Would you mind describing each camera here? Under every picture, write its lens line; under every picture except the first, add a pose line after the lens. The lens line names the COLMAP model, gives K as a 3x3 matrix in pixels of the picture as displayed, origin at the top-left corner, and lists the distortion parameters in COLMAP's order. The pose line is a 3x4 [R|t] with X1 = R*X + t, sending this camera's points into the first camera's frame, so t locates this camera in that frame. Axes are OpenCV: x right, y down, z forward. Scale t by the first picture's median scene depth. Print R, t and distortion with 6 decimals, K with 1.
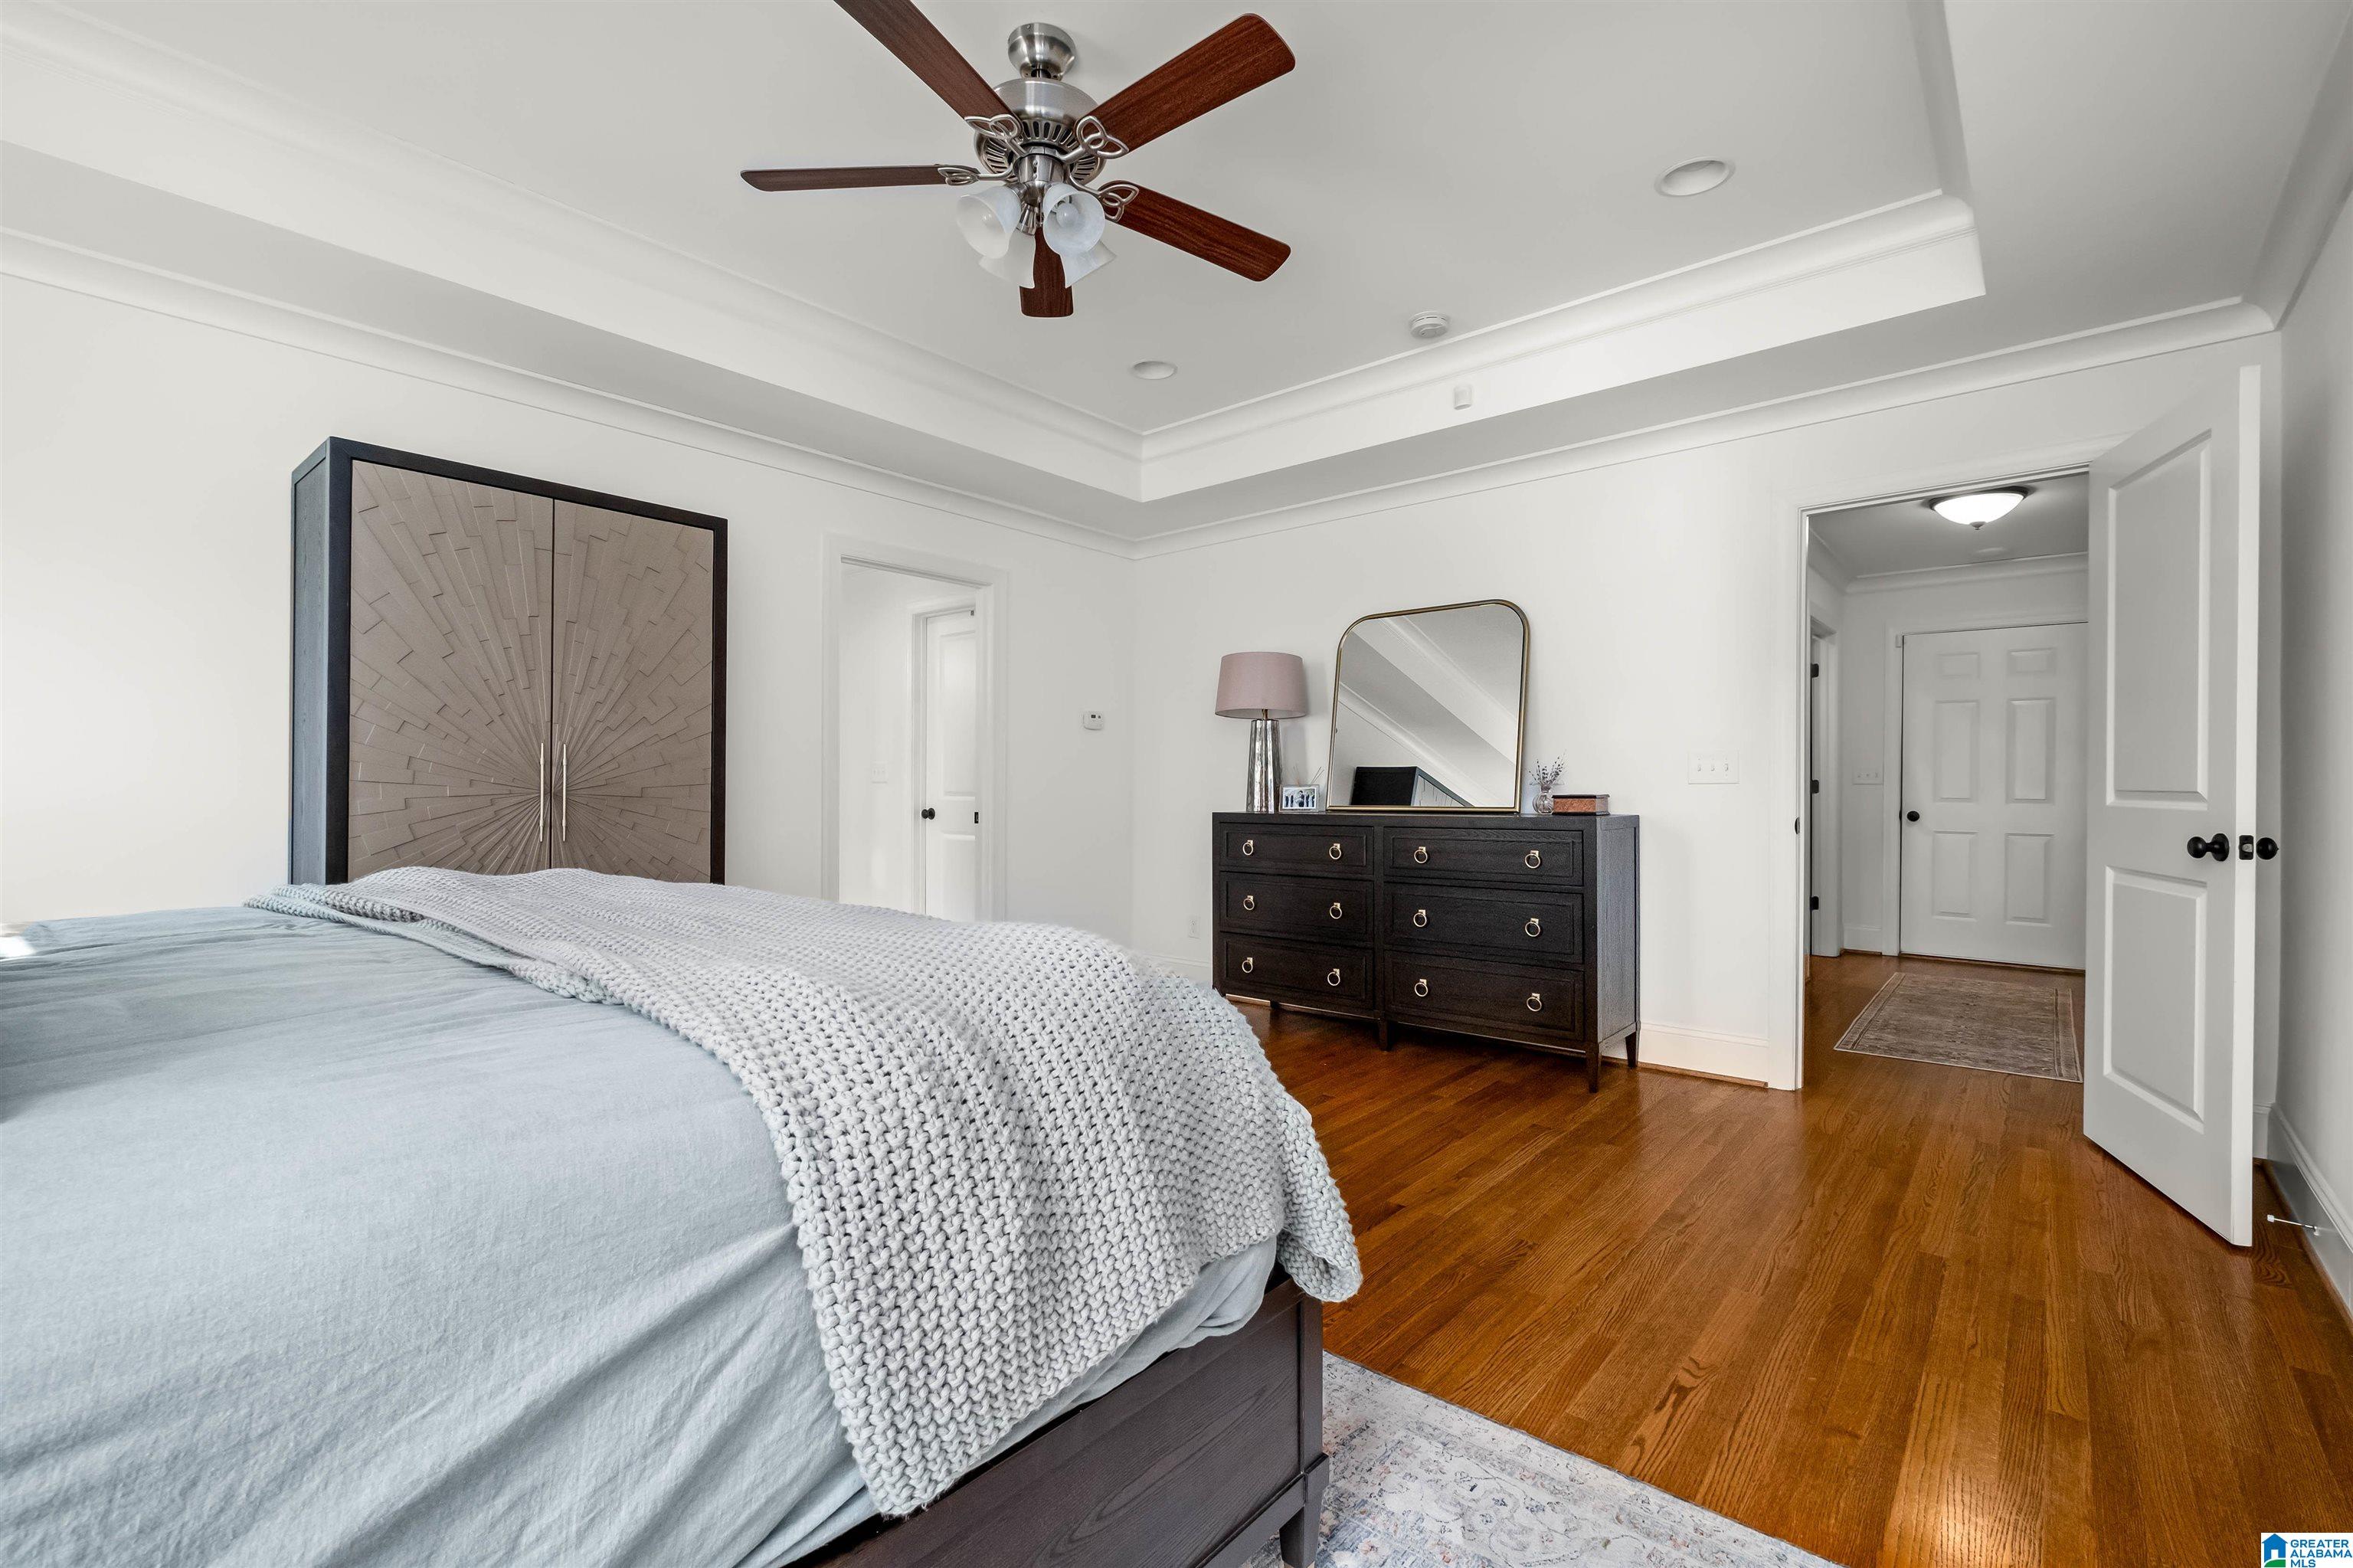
lens RADIAL K [[1026.4, 0, 1164.4], [0, 1026.4, 792.0], [0, 0, 1]] dist [0.000340, 0.000109]
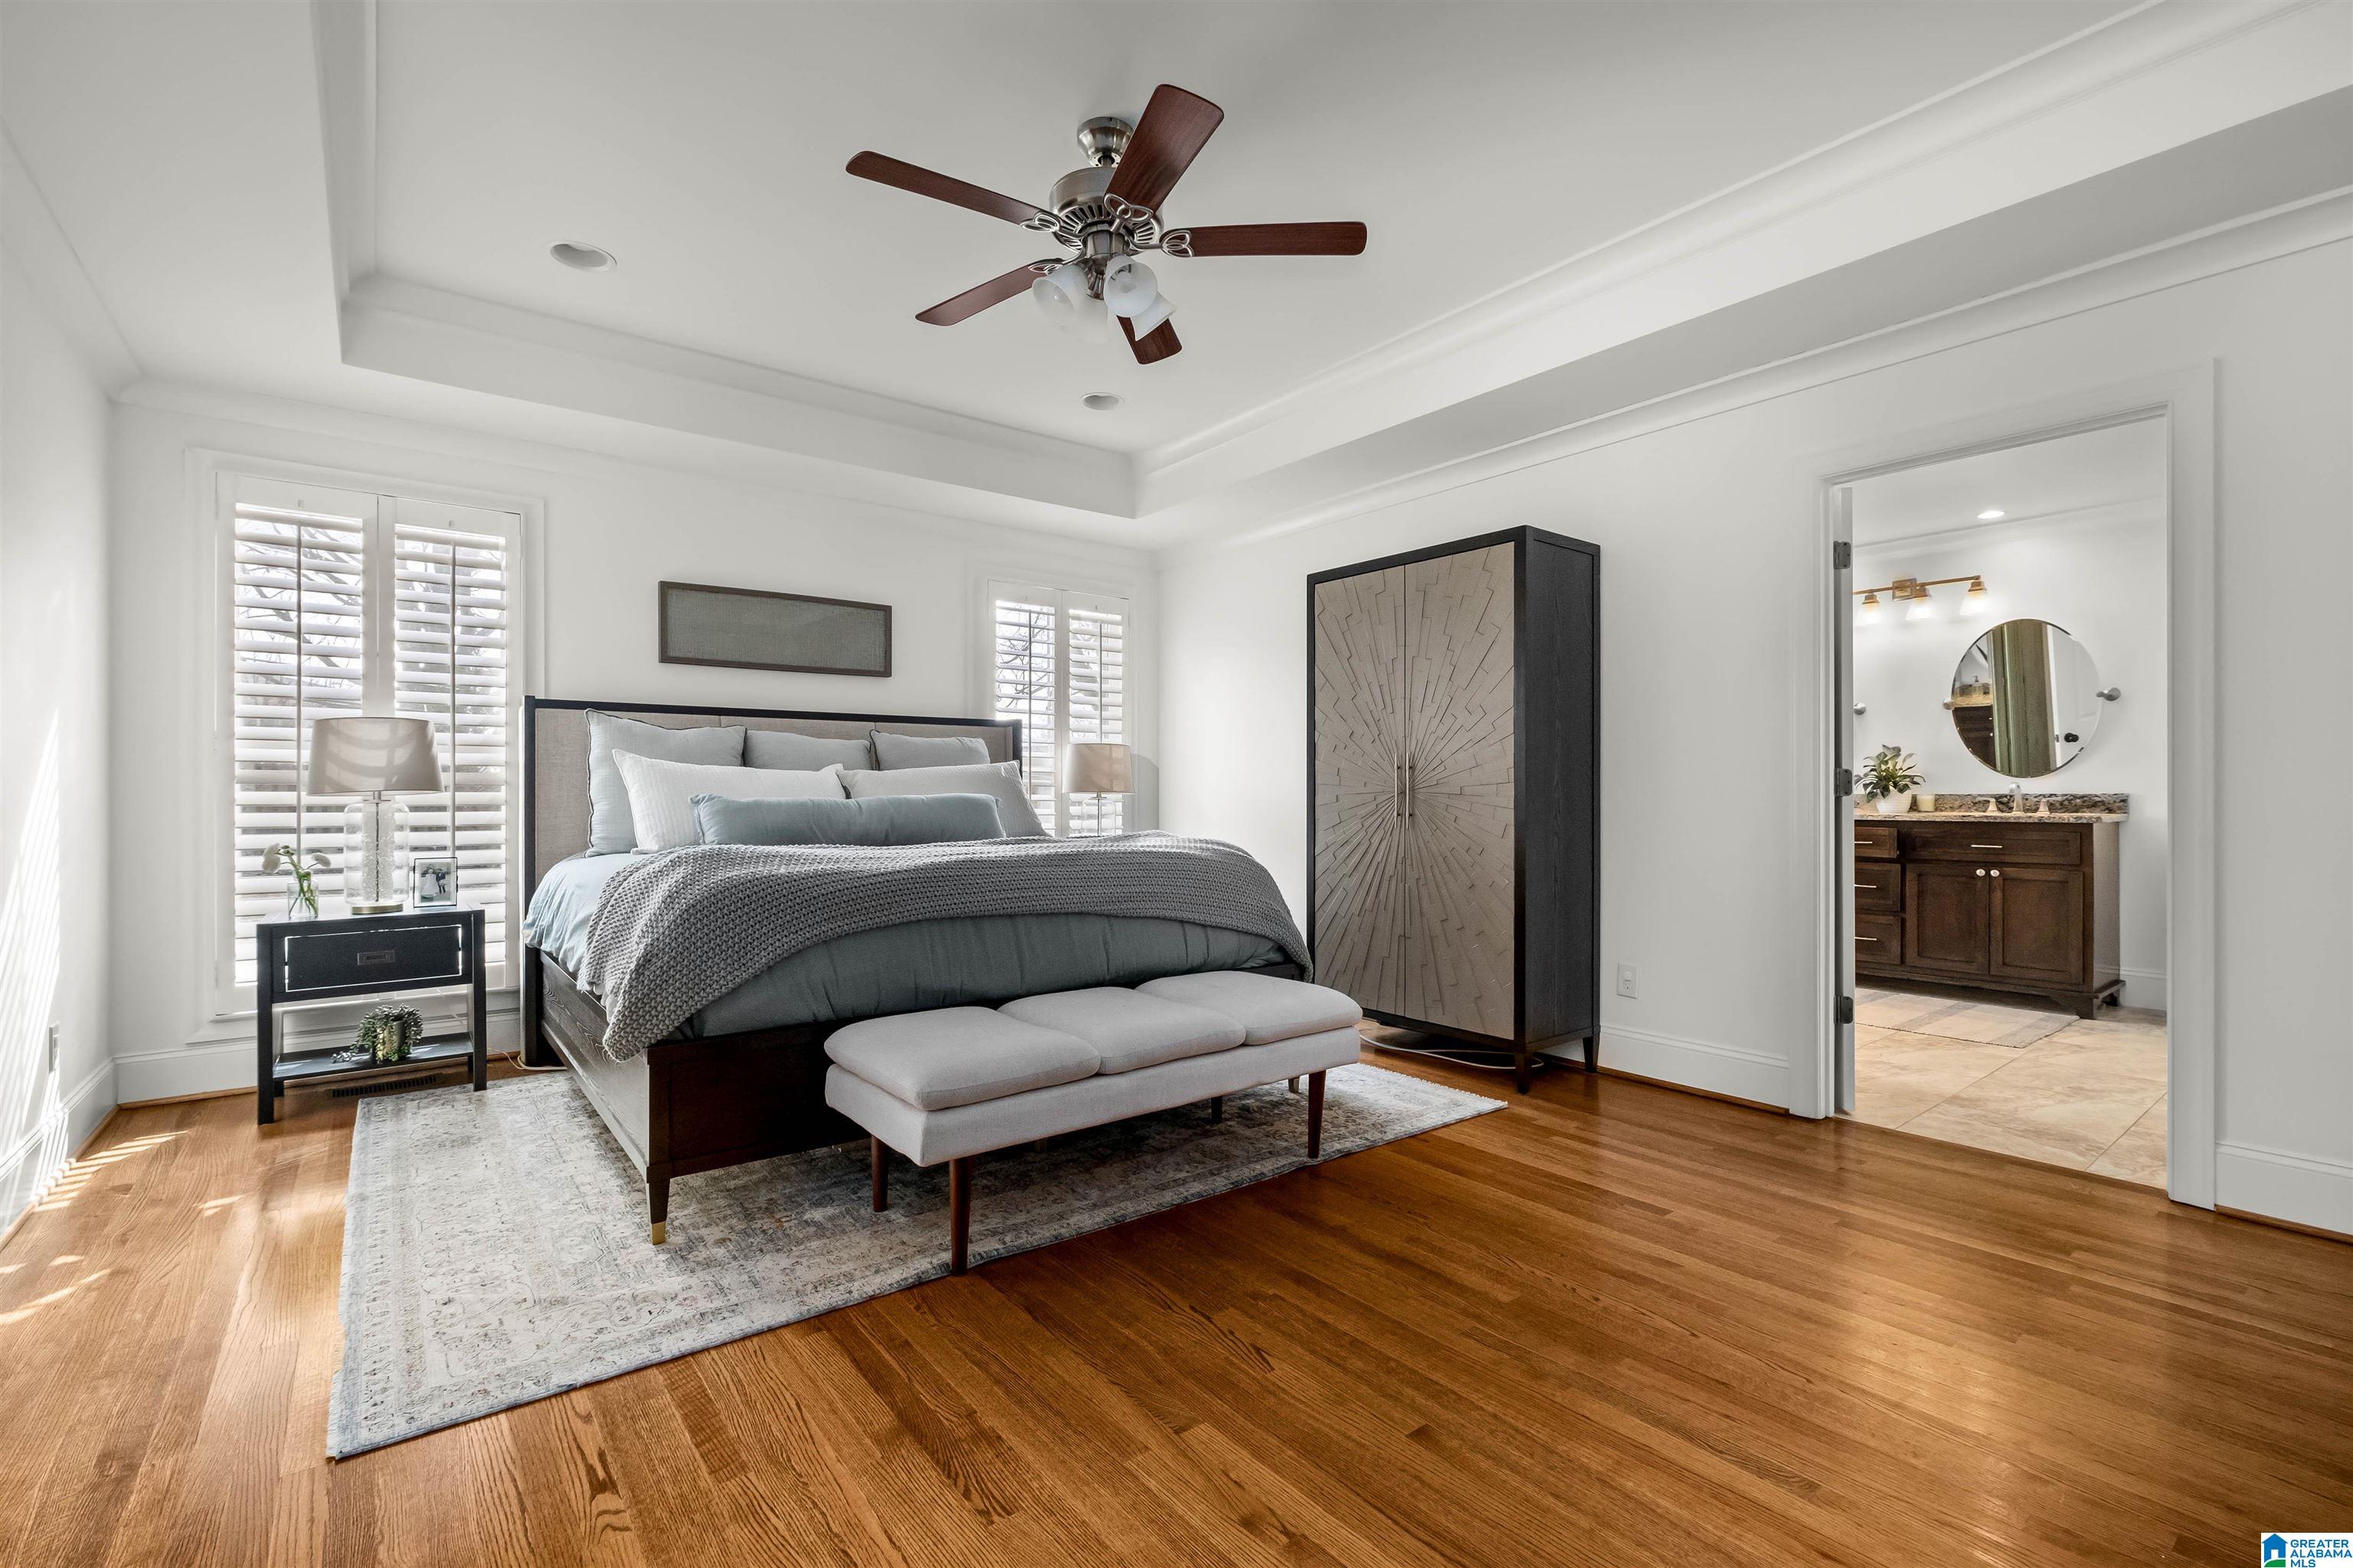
lens RADIAL K [[1026.4, 0, 1164.4], [0, 1026.4, 792.0], [0, 0, 1]] dist [0.000340, 0.000109]
pose [[-0.197490, -0.009493, -0.980259, 0.836411], [-0.001559, 0.999955, -0.009369, 0.016390], [0.980304, -0.000323, -0.197496, 1.091705]]
